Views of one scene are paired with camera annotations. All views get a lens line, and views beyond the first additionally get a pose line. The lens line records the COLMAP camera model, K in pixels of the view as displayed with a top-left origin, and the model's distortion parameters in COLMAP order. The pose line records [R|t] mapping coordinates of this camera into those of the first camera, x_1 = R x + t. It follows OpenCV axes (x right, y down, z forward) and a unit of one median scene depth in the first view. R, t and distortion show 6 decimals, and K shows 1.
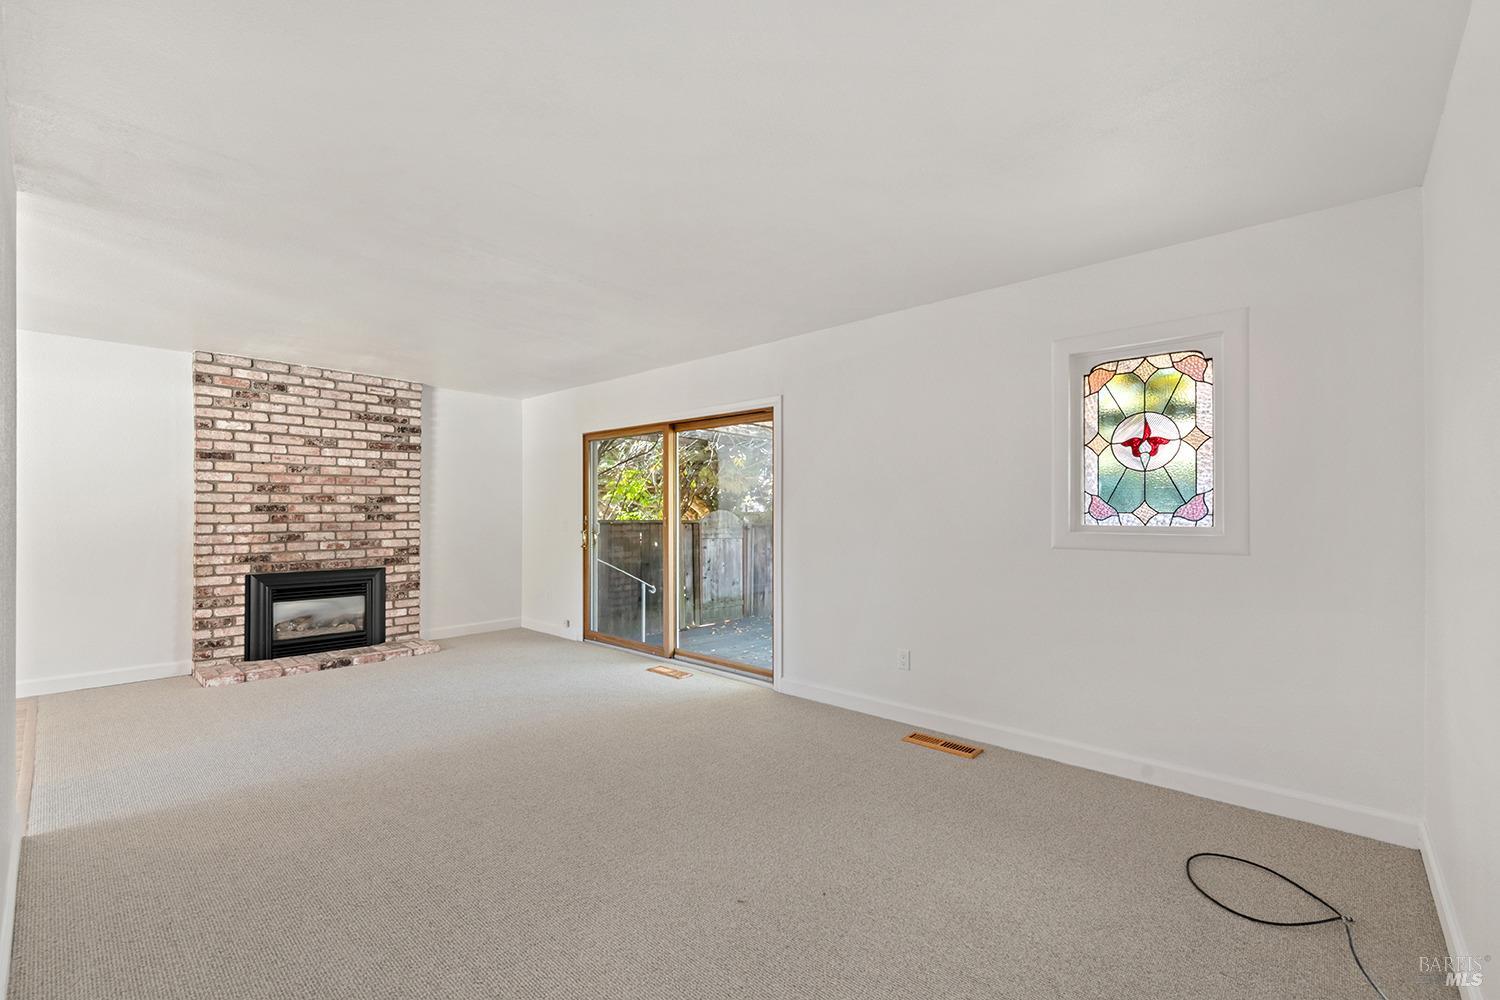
lens RADIAL K [[640.0, 0, 746.2], [0, 640.0, 512.6], [0, 0, 1]] dist [0.001898, 0.000172]
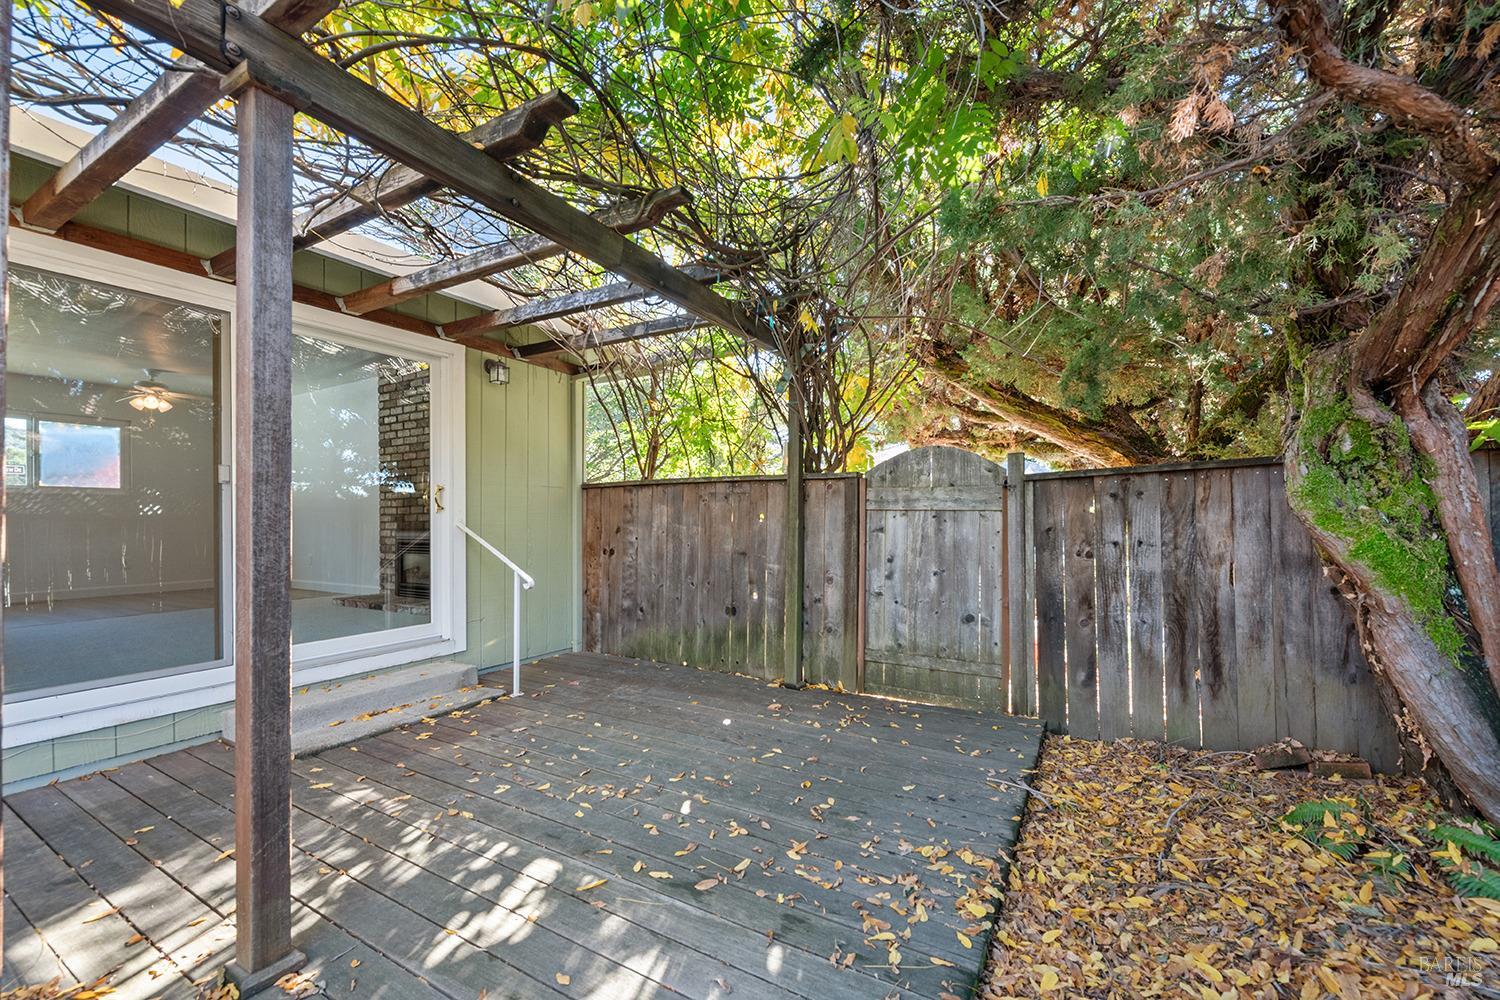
lens RADIAL K [[599.0, 0, 746.9], [0, 599.0, 508.1], [0, 0, 1]] dist [-0.001850, -0.000401]
pose [[0.233046, -0.026375, -0.972108, 0.574134], [0.004810, 0.999651, -0.025969, 0.083329], [0.972454, 0.001376, 0.233091, 1.351349]]
